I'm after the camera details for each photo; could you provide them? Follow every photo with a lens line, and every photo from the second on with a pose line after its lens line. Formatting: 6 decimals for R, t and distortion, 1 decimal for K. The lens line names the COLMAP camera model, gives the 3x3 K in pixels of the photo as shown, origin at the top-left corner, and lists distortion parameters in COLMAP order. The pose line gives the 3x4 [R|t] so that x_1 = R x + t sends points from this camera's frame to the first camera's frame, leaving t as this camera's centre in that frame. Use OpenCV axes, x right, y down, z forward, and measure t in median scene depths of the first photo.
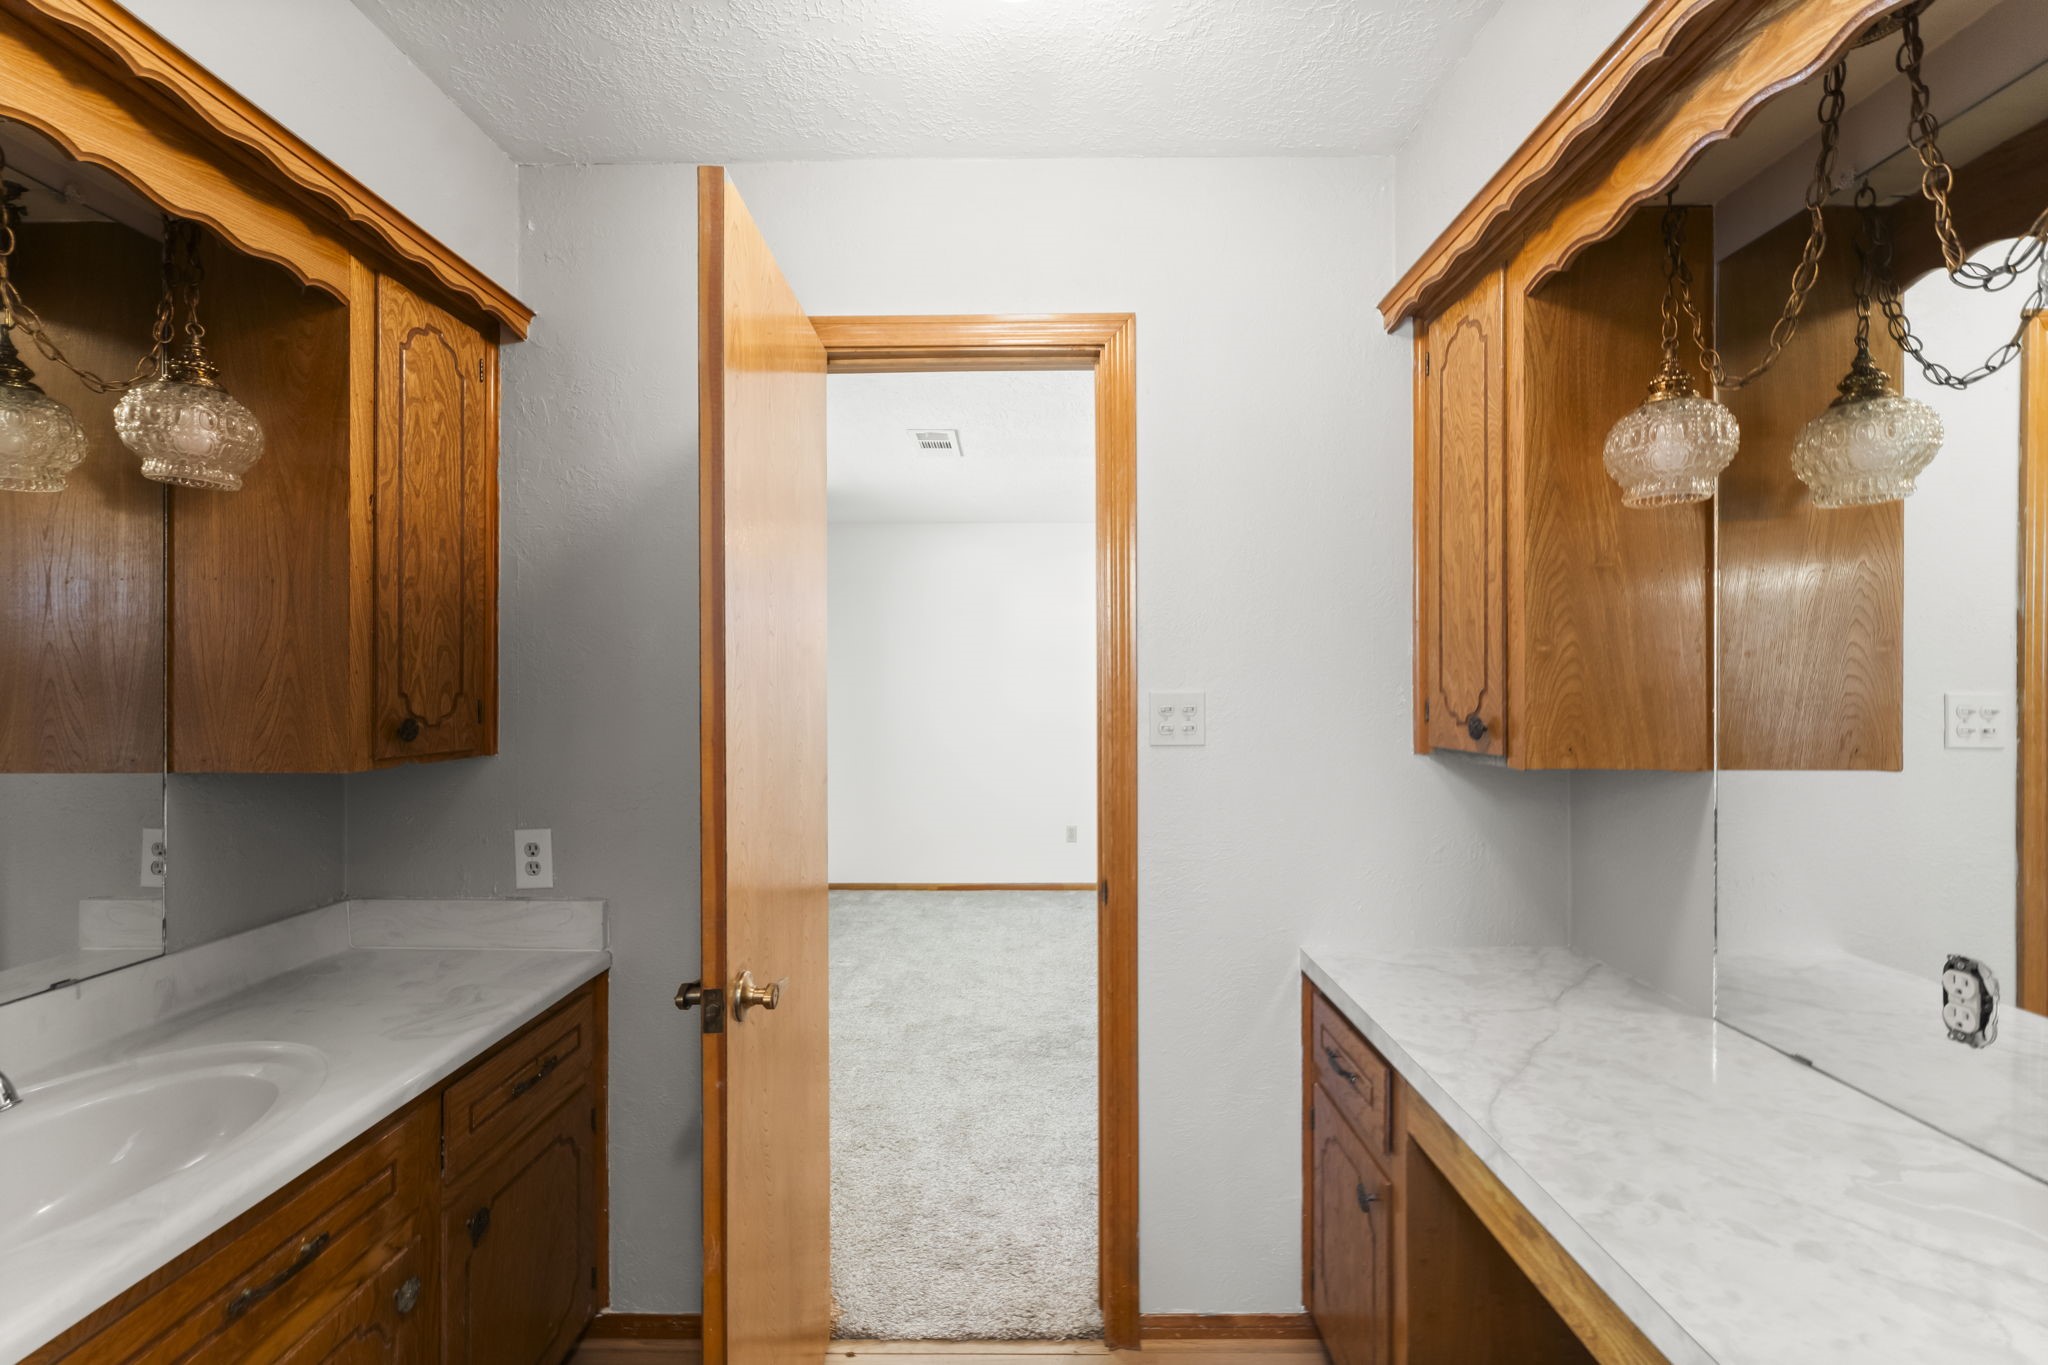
lens RADIAL K [[823.4, 0, 1016.4], [0, 823.4, 695.3], [0, 0, 1]] dist [0.001980, 0.000342]
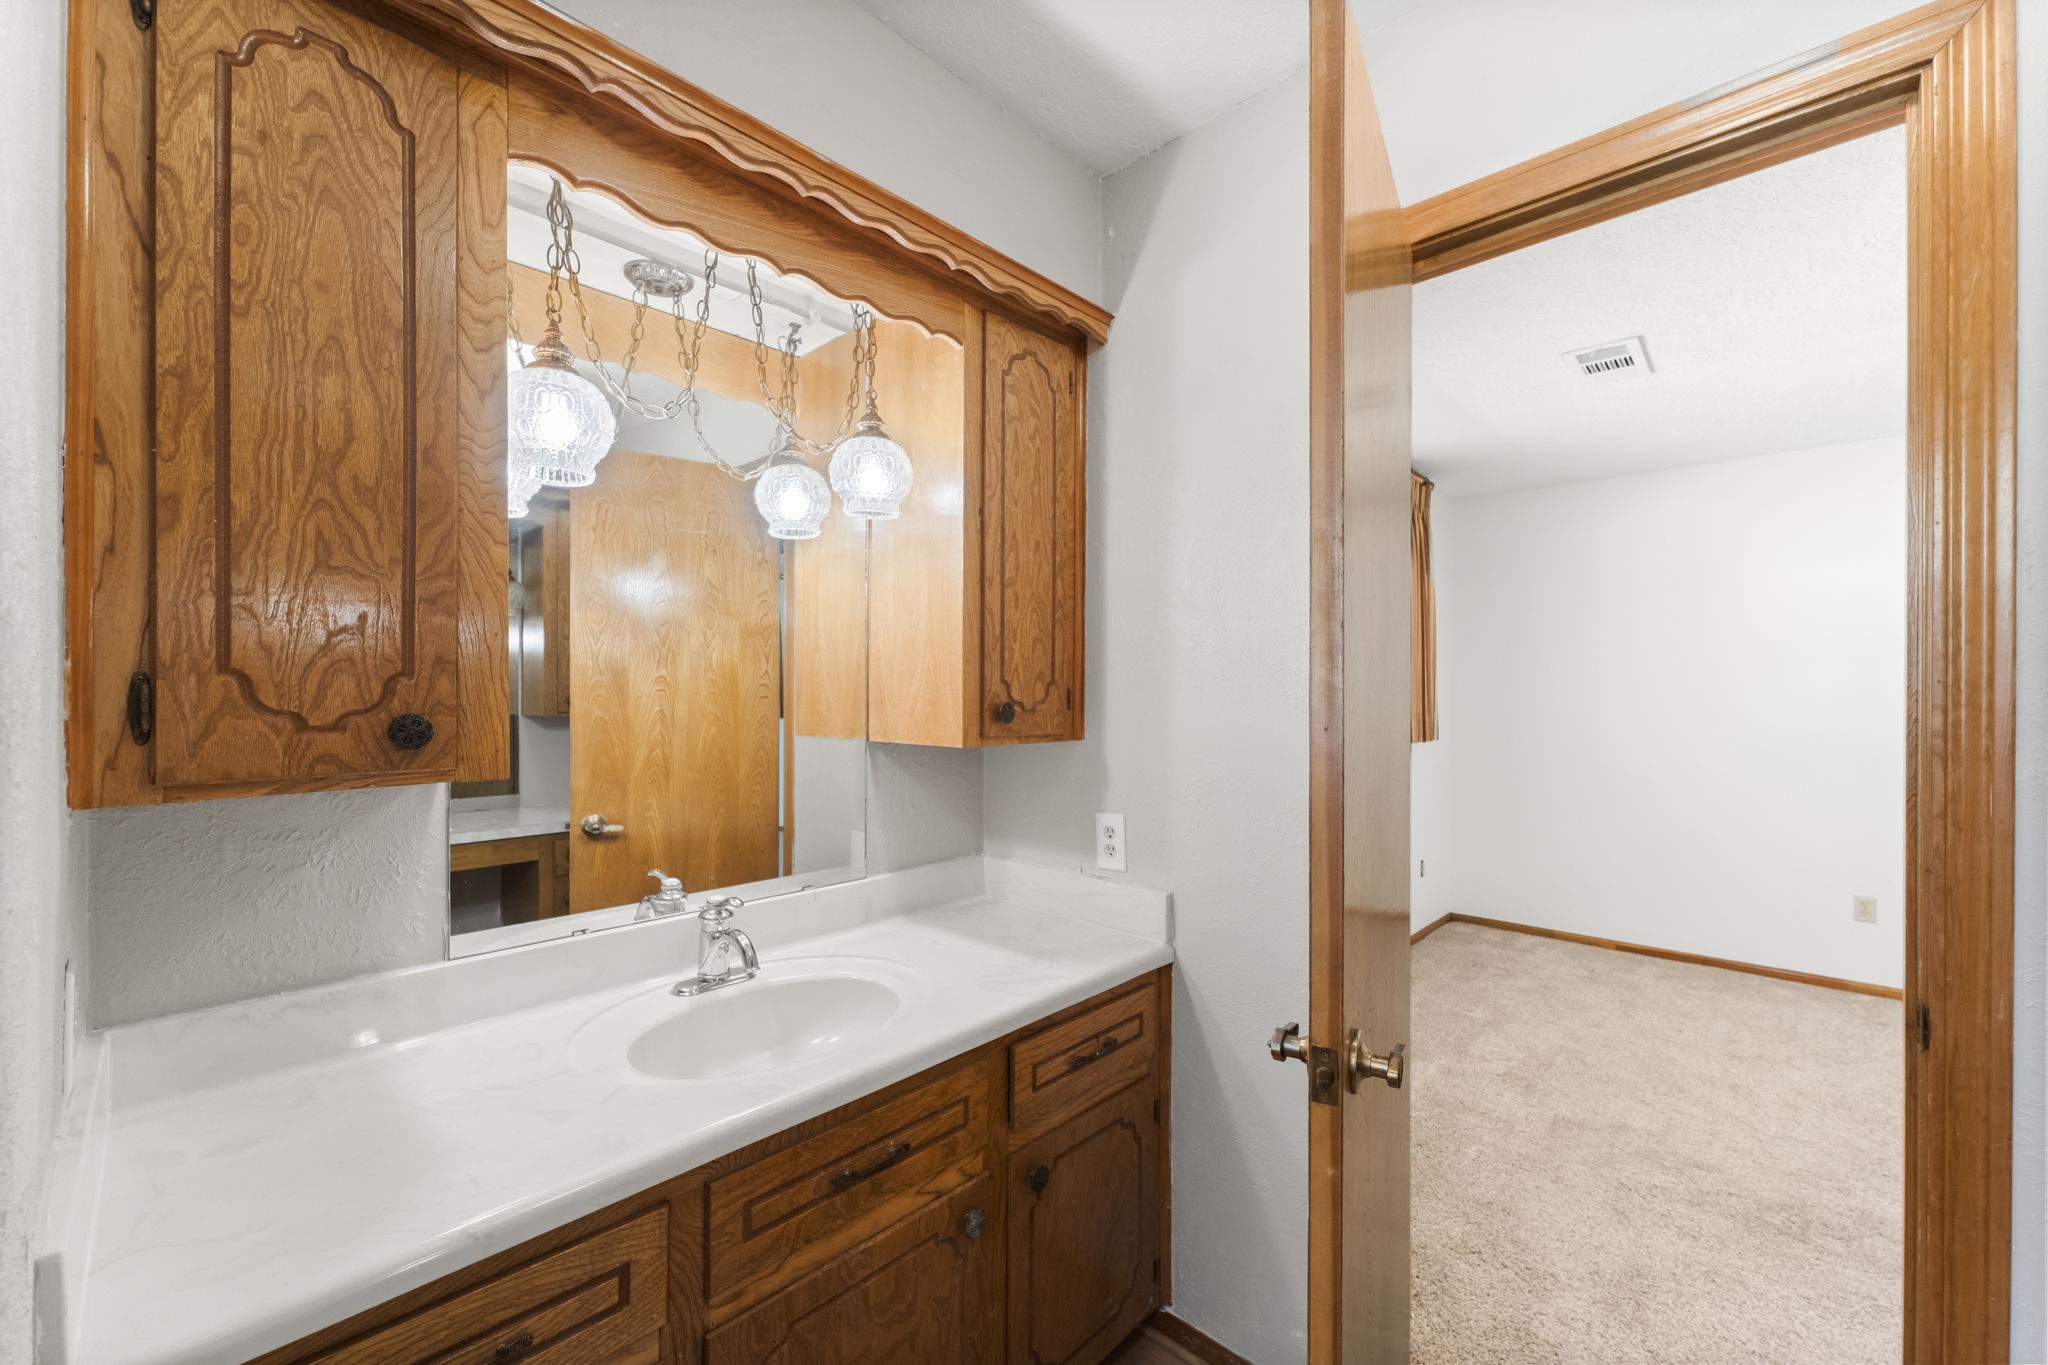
lens RADIAL K [[823.4, 0, 1016.4], [0, 823.4, 695.3], [0, 0, 1]] dist [0.001980, 0.000342]
pose [[0.739713, 0.007769, -0.672877, 0.027106], [-0.011758, 0.999930, -0.001381, 0.017475], [0.672819, 0.008933, 0.739753, 0.157289]]
